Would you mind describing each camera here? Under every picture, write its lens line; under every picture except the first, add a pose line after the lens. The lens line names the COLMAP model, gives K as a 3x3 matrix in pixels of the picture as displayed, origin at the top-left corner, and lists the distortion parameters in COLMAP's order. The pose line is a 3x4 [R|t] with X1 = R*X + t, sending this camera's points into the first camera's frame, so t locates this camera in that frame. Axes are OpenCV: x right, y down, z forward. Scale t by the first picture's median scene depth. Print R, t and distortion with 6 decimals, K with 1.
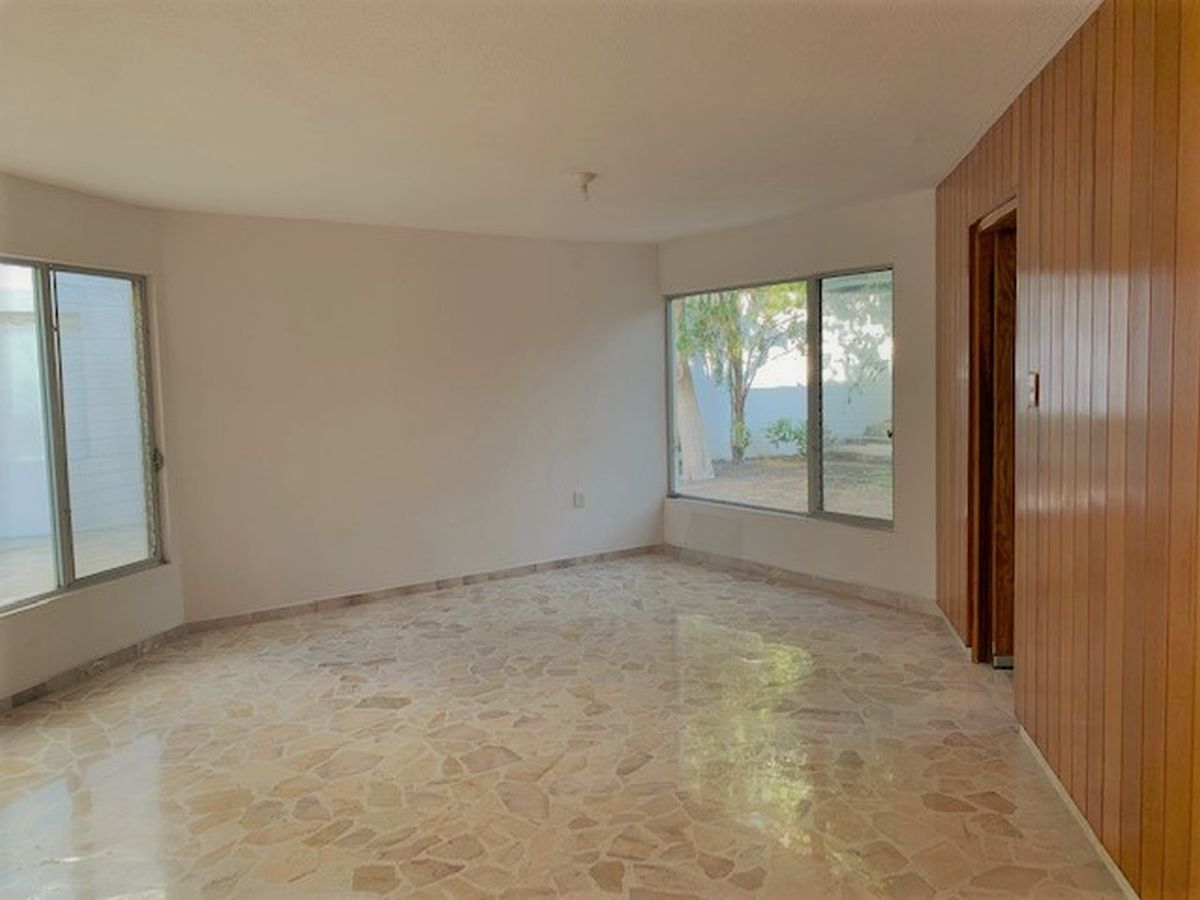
lens RADIAL K [[932.0, 0, 600.0], [0, 932.0, 450.0], [0, 0, 1]] dist [0.003356, 0.003030]
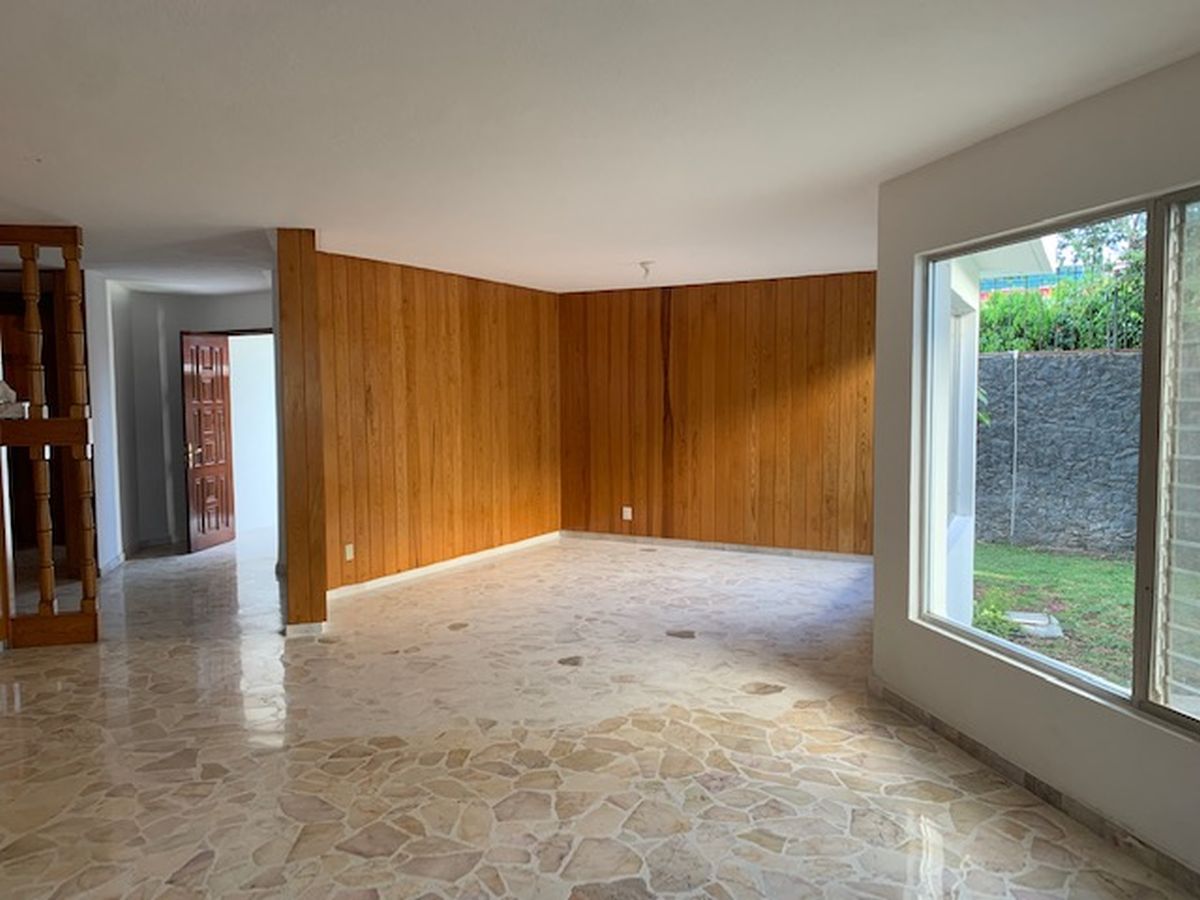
lens RADIAL K [[932.0, 0, 600.0], [0, 932.0, 450.0], [0, 0, 1]] dist [0.003356, 0.003030]
pose [[-0.901604, 0.058724, -0.428557, 0.042844], [-0.006033, 0.988938, 0.148205, -0.158407], [0.432520, 0.136207, -0.891277, 1.824474]]
